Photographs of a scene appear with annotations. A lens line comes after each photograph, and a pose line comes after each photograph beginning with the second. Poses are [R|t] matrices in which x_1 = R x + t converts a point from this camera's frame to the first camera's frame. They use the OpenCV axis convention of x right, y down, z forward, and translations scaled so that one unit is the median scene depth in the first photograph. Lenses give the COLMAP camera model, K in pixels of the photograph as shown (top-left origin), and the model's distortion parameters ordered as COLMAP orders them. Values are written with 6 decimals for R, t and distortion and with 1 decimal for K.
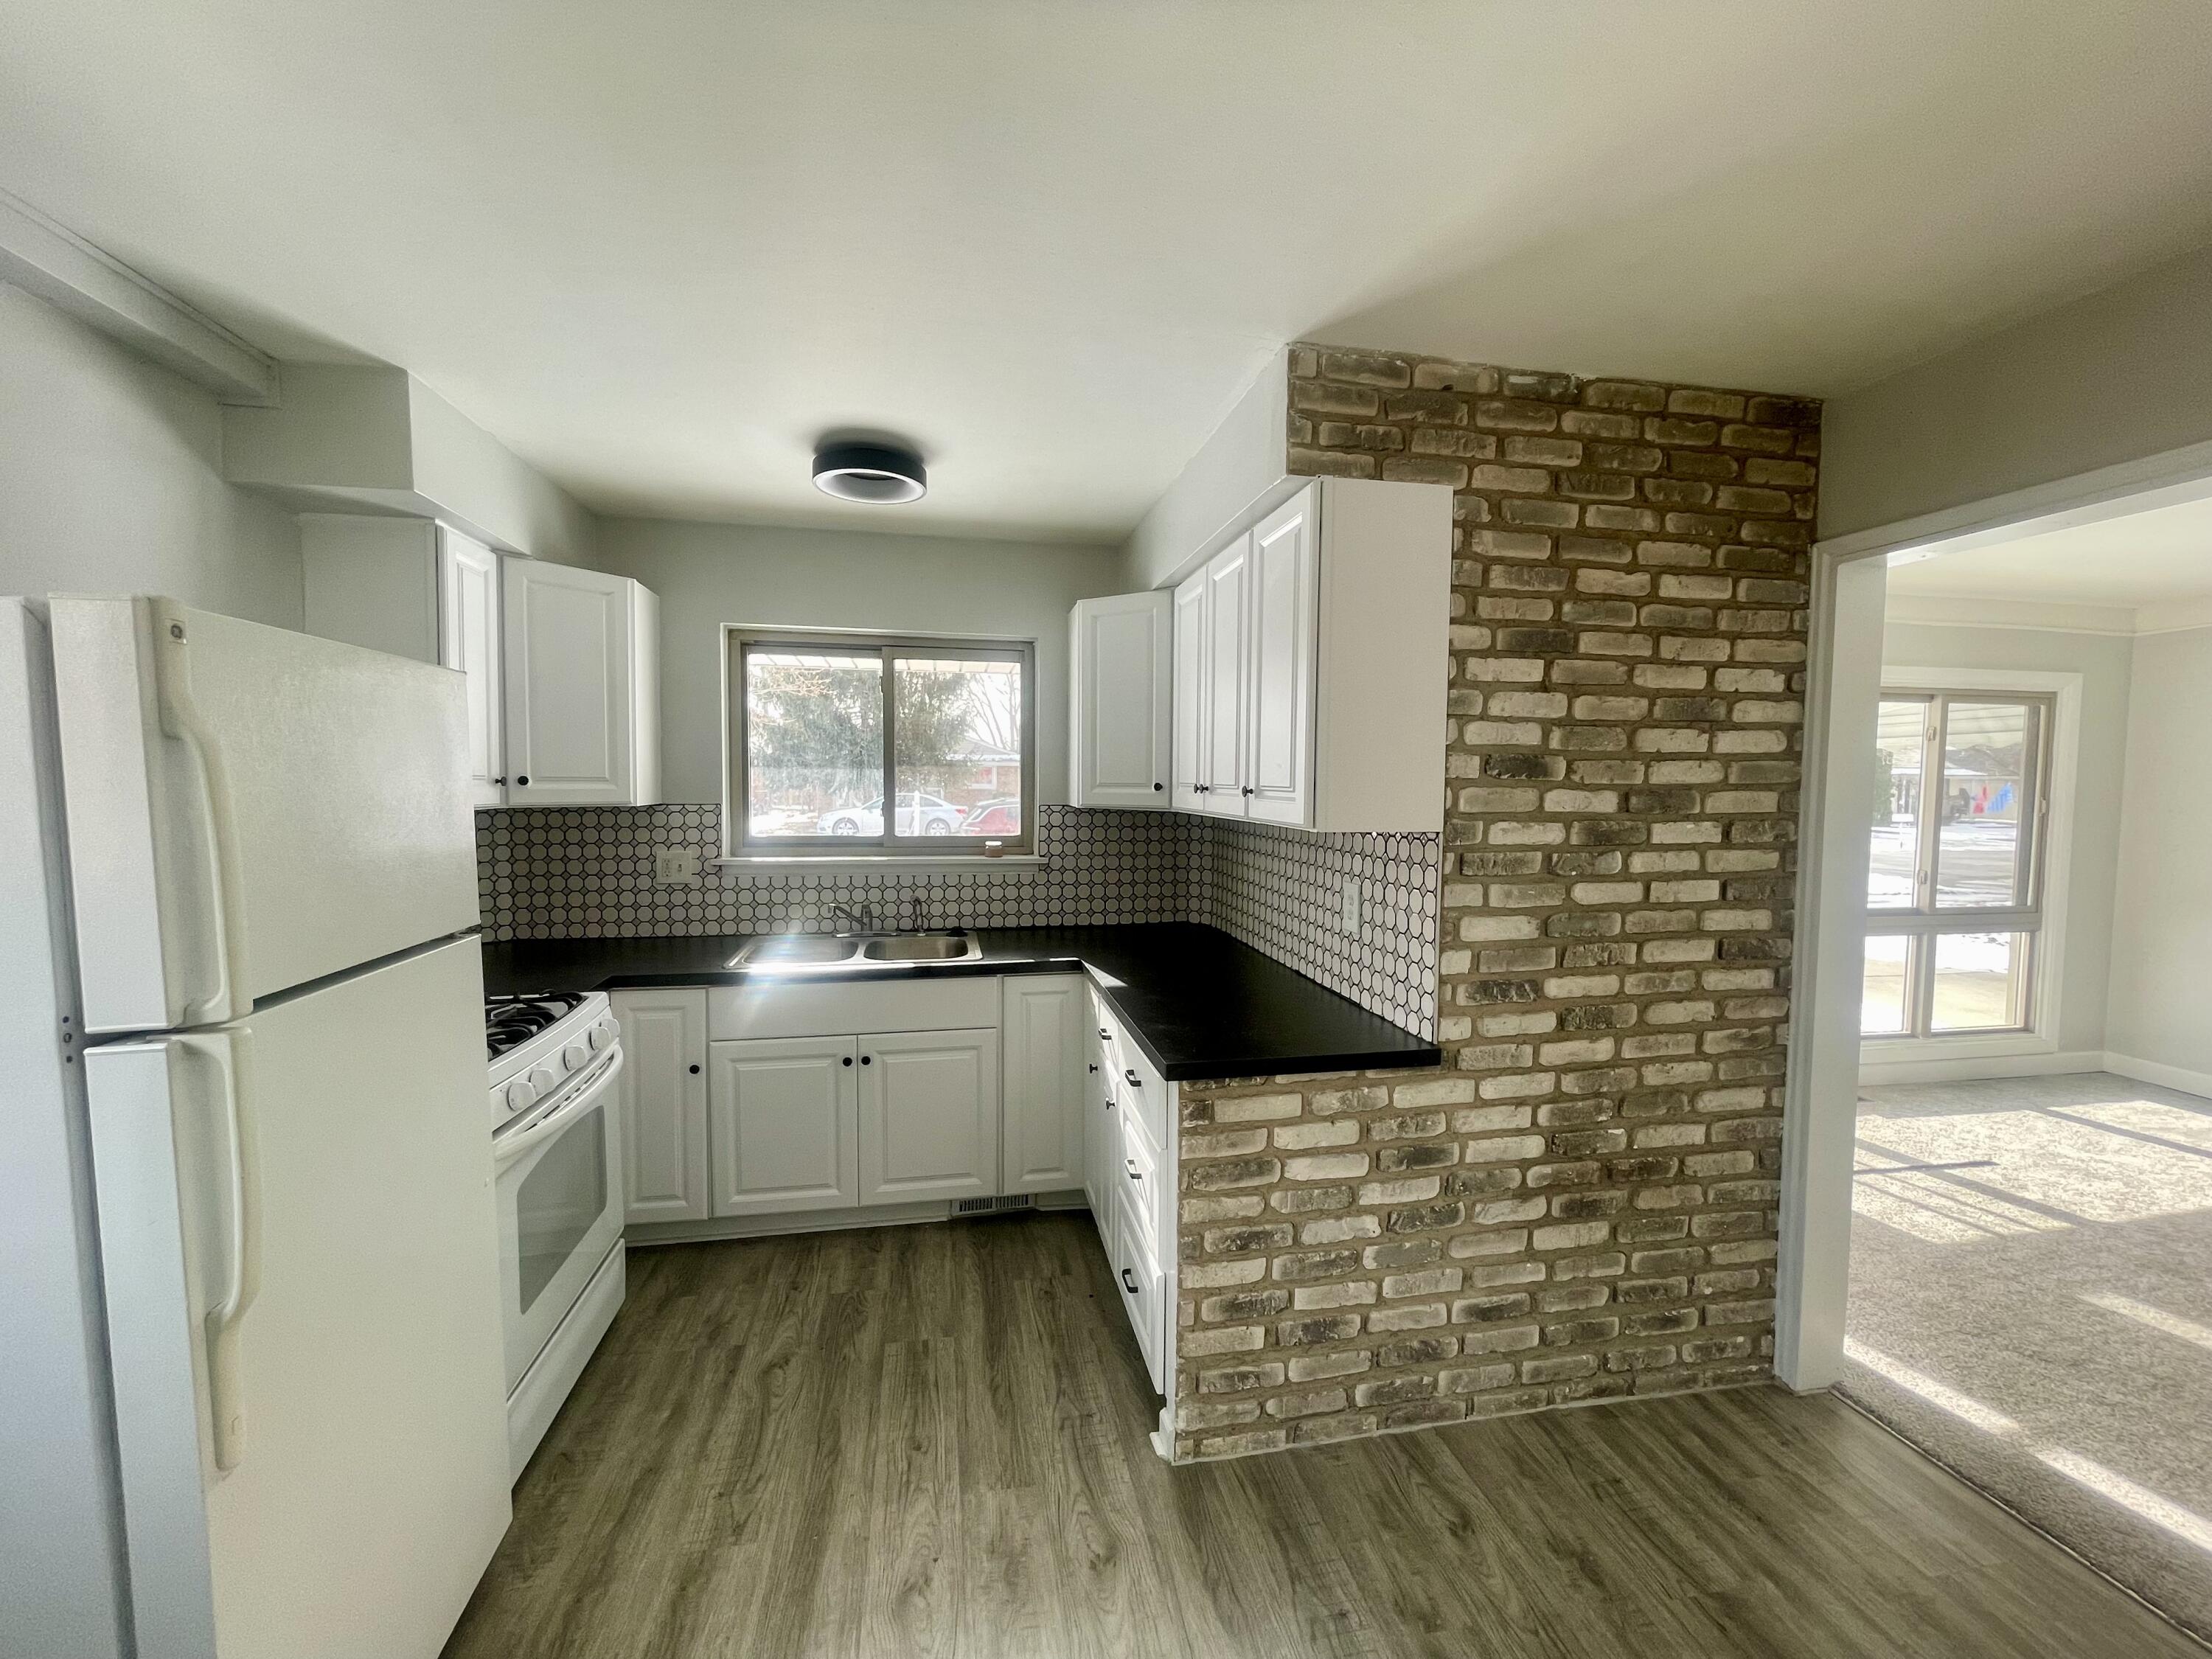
lens RADIAL K [[892.9, 0, 1113.1], [0, 892.9, 834.6], [0, 0, 1]] dist [-0.003072, 0.001098]
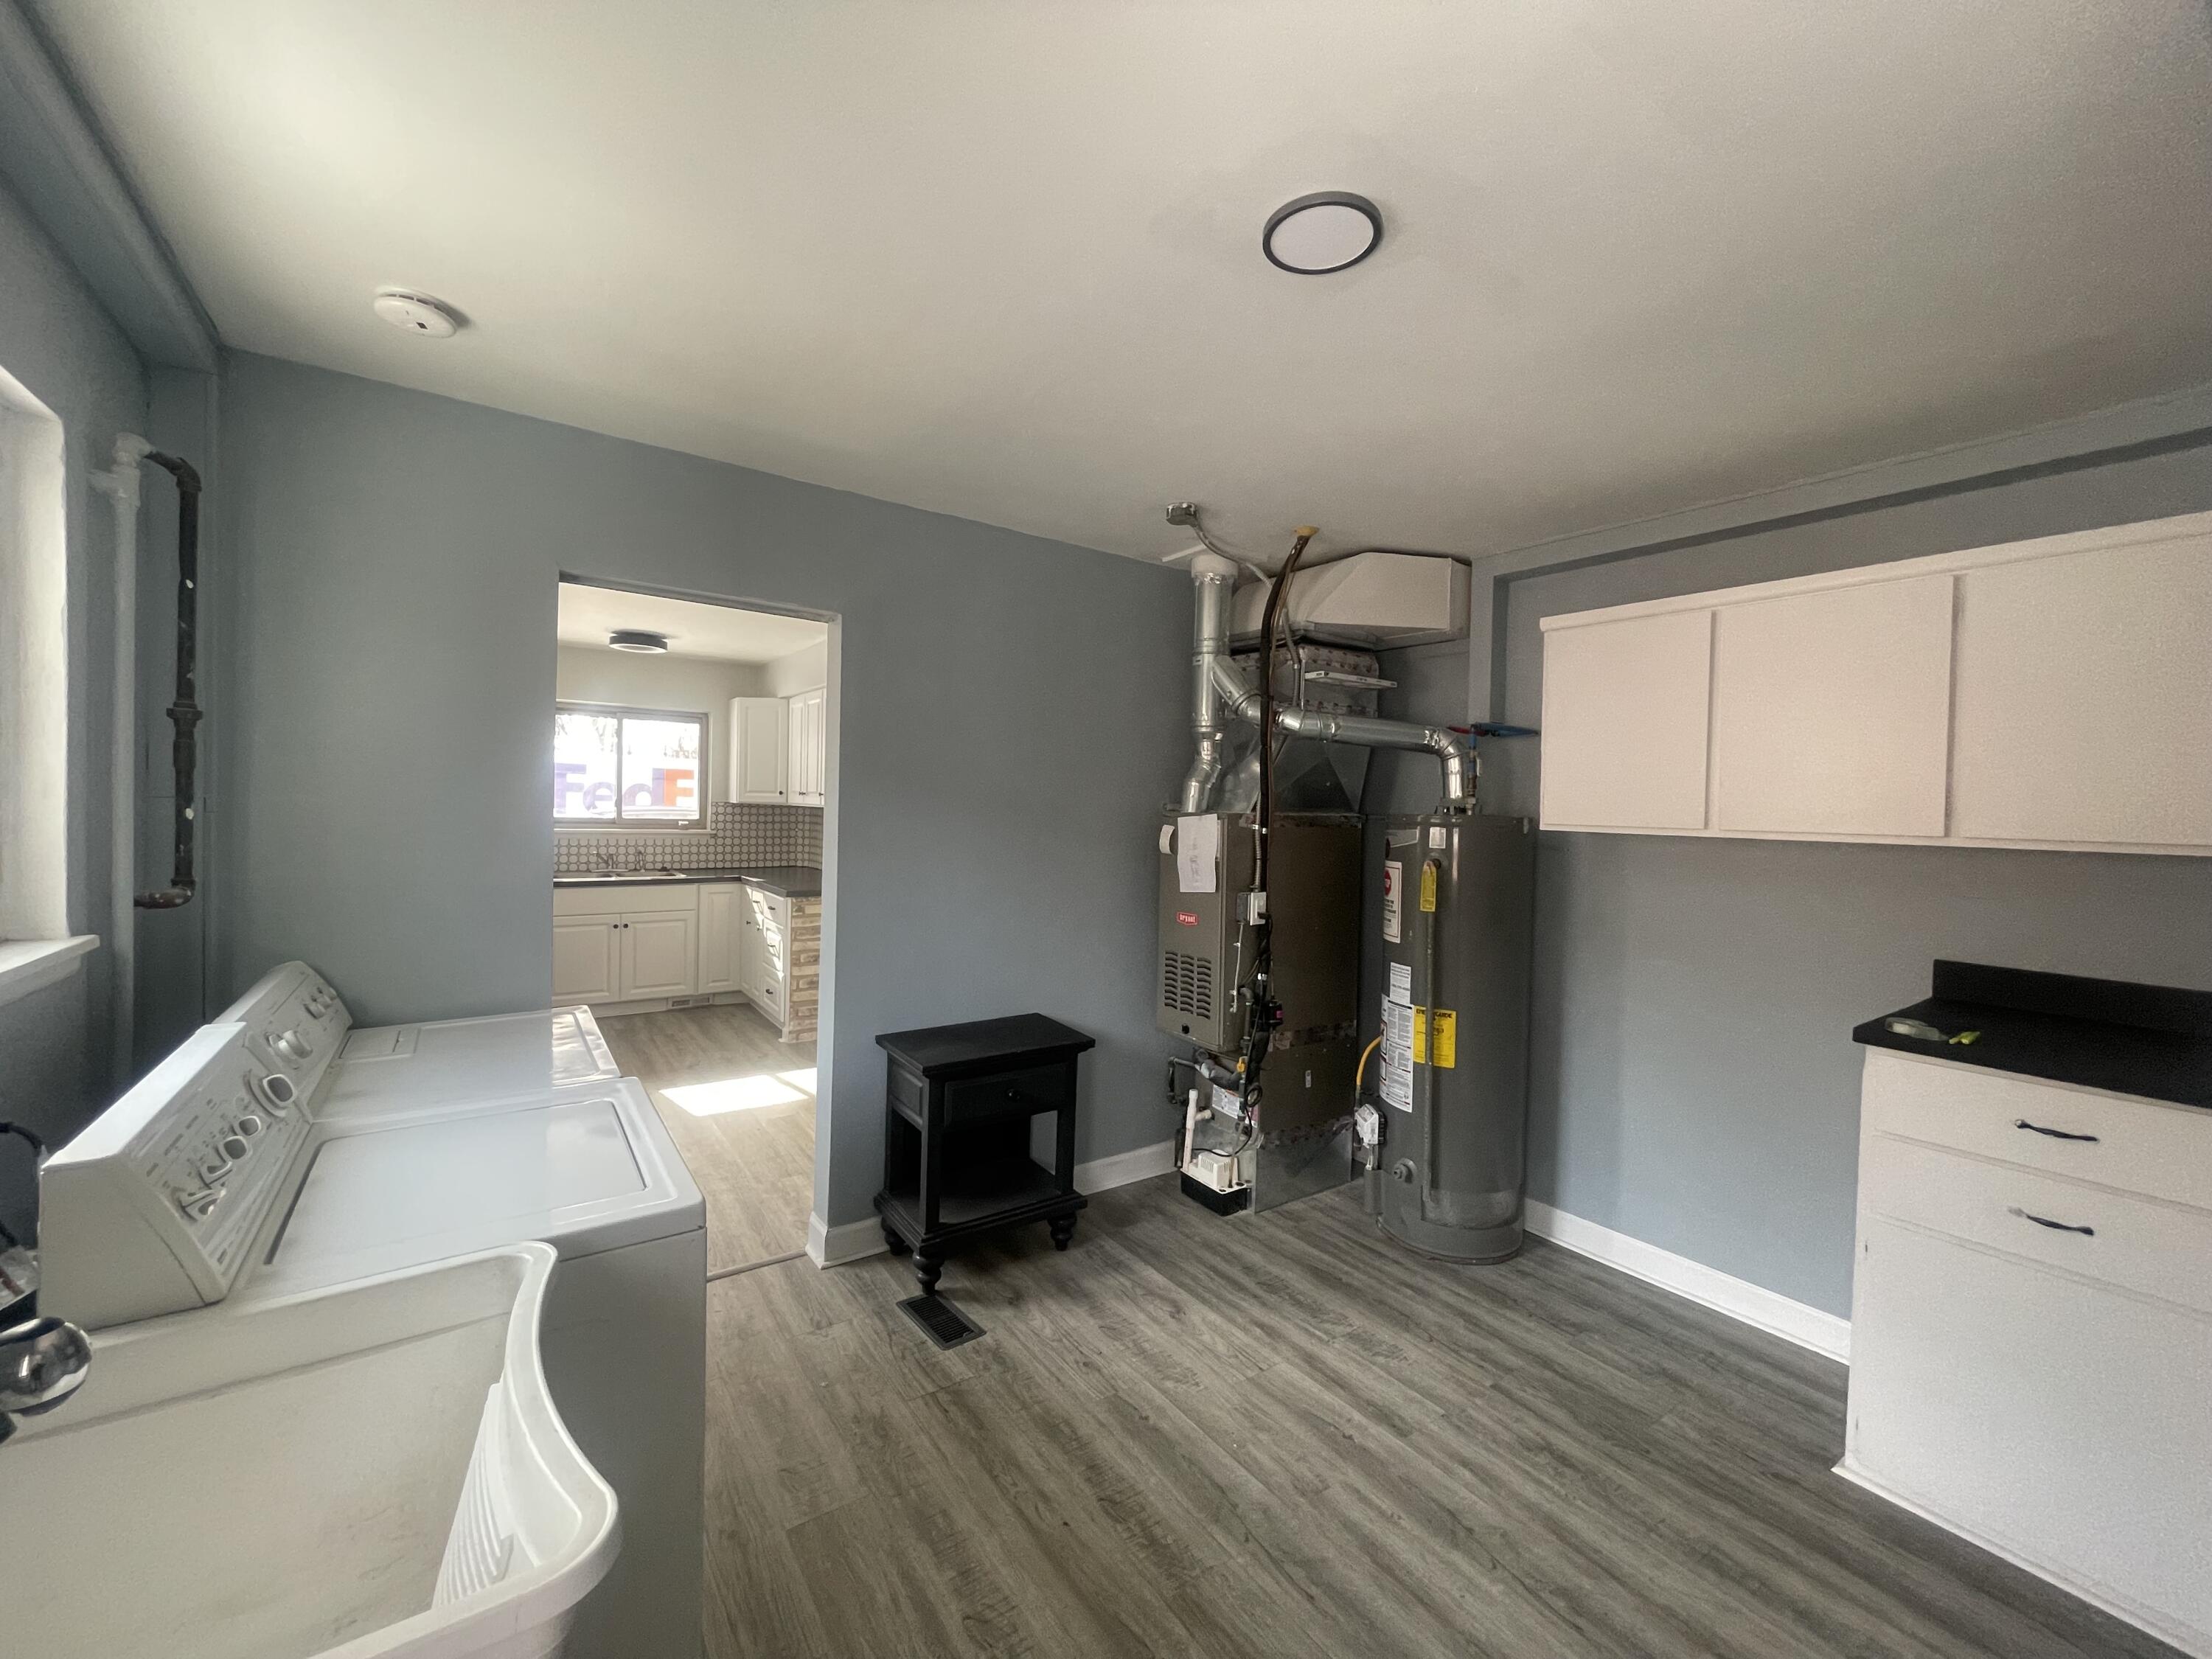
lens RADIAL K [[892.9, 0, 1124.4], [0, 892.9, 814.1], [0, 0, 1]] dist [-0.003072, 0.001098]
pose [[0.908731, 0.007696, 0.417311, -0.127119], [0.008601, 0.999272, -0.037156, 0.113587], [-0.417294, 0.037354, 0.908004, -1.738654]]
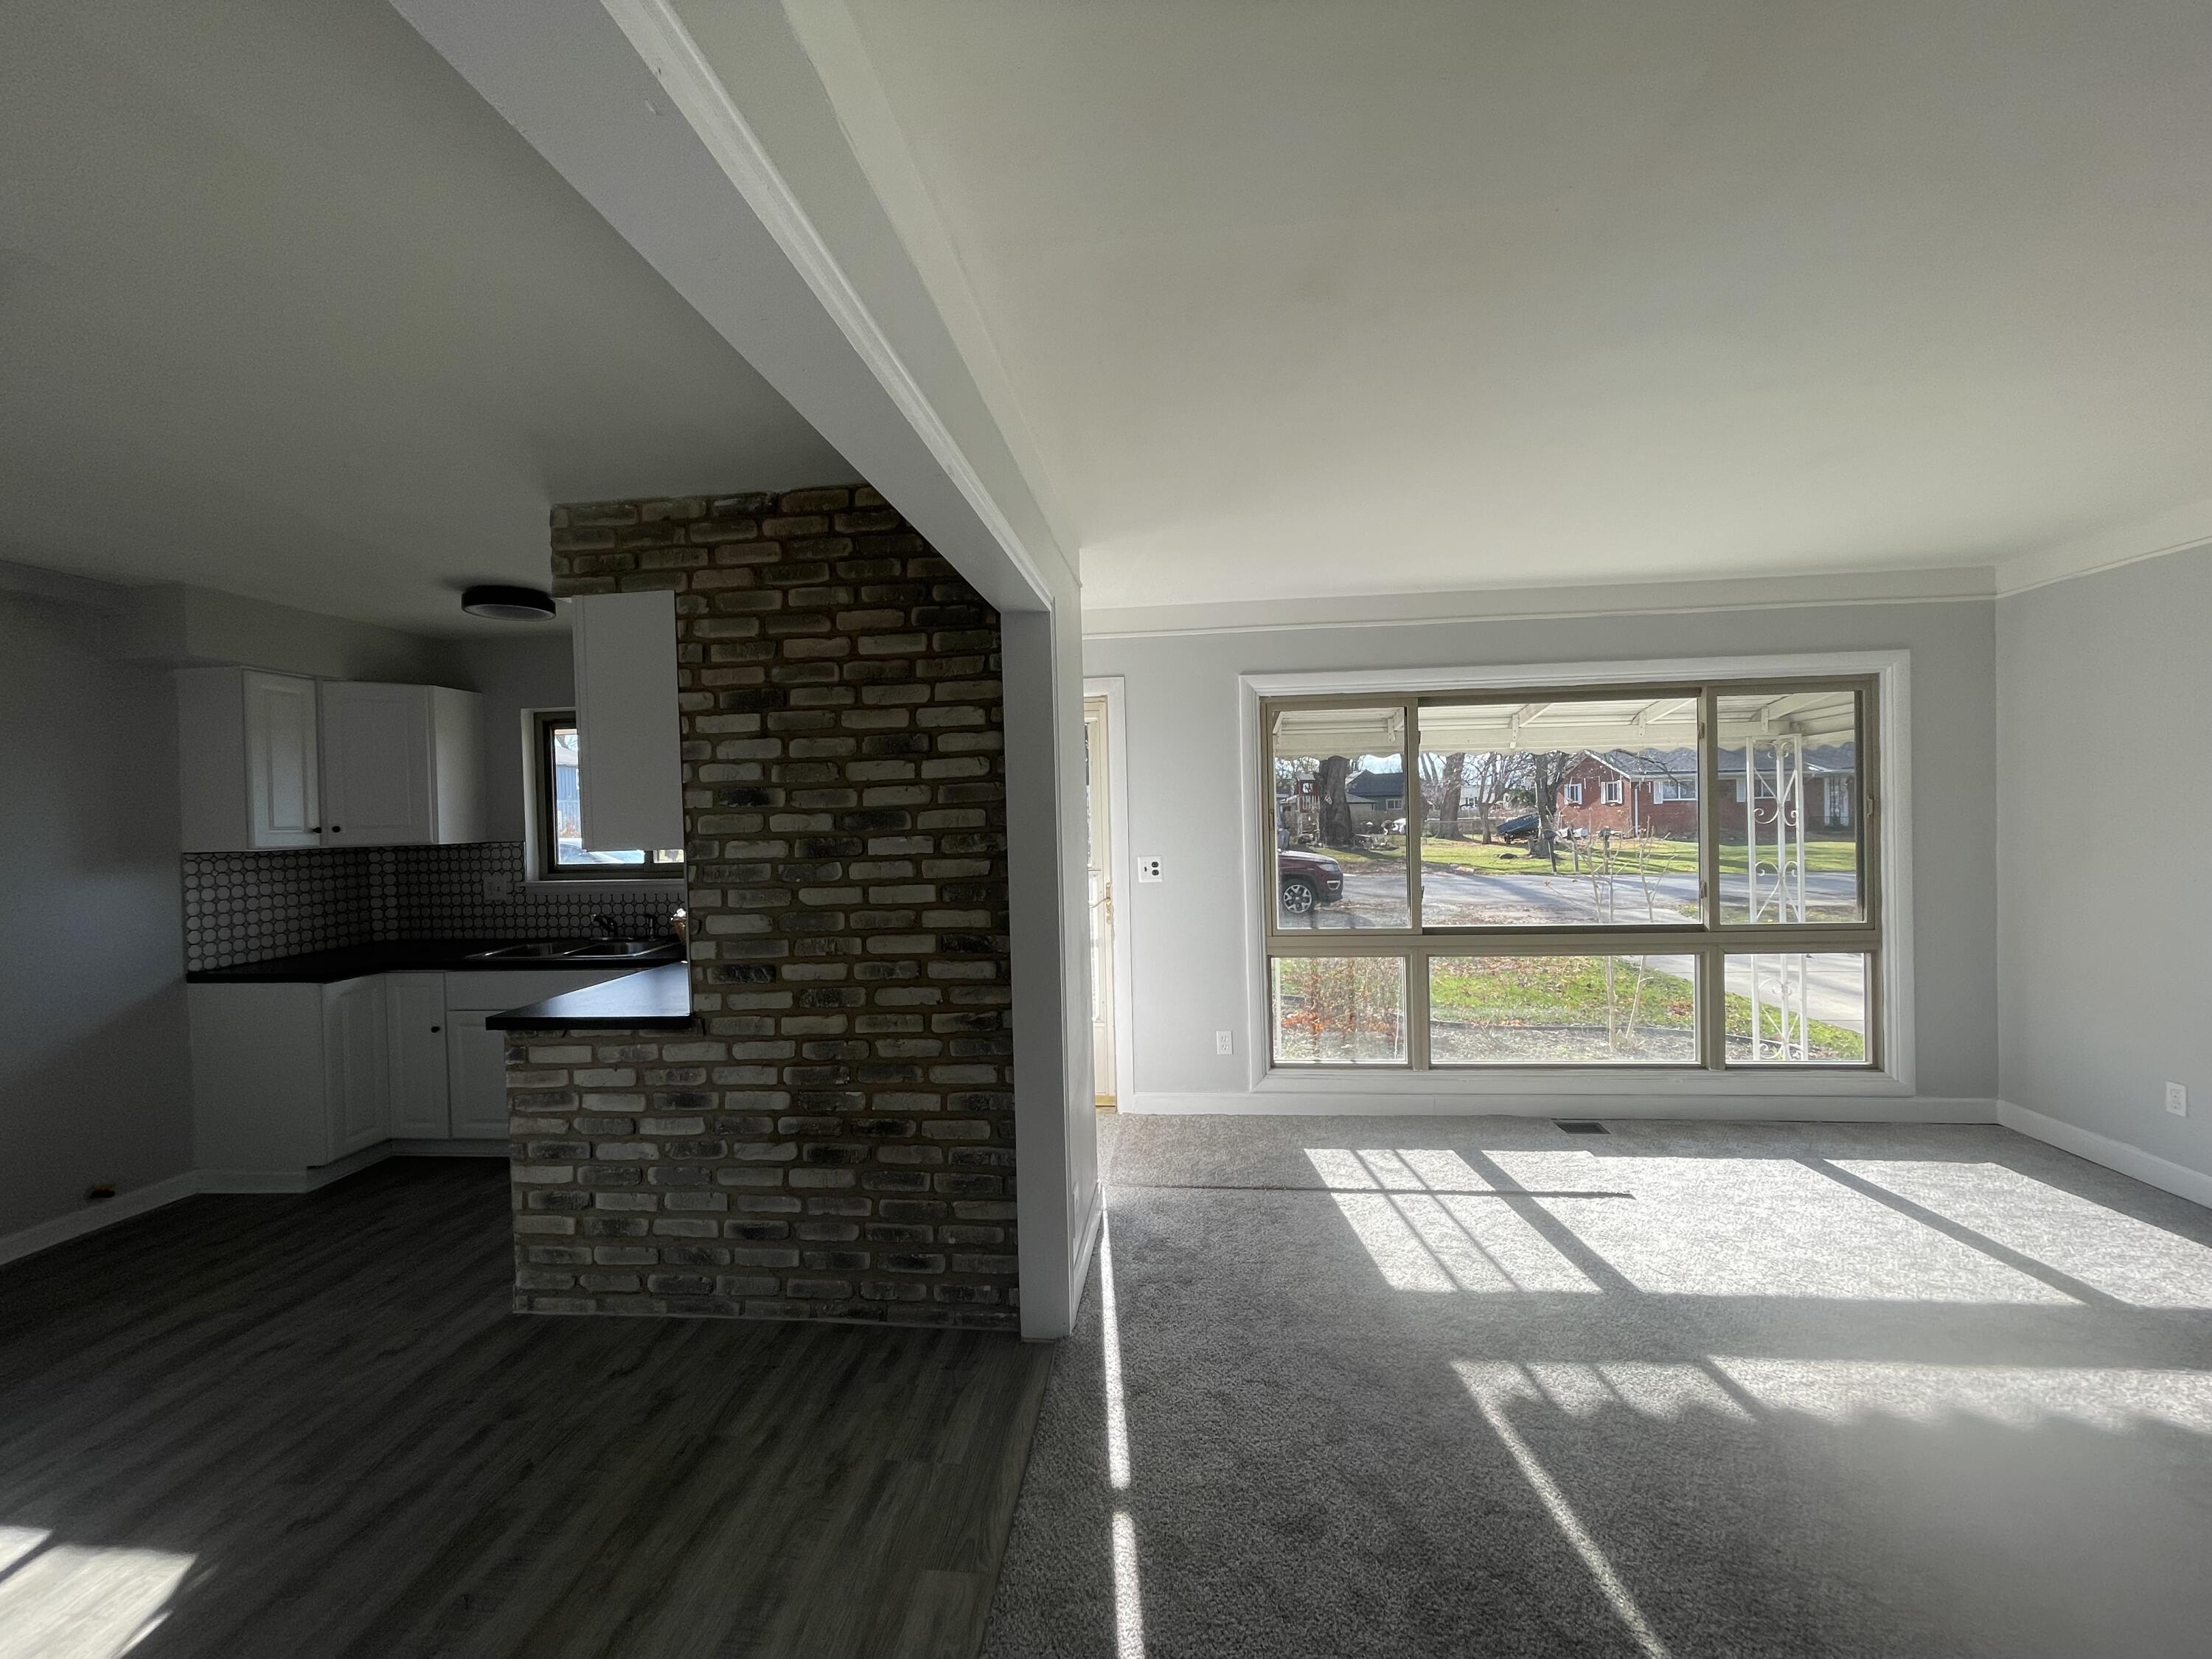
lens RADIAL K [[892.9, 0, 1121.7], [0, 892.9, 835.7], [0, 0, 1]] dist [-0.003072, 0.001098]
pose [[0.957157, -0.026764, -0.288328, 1.265545], [0.016927, 0.999188, -0.036557, 0.032853], [0.289073, 0.030110, 0.956833, -0.064351]]
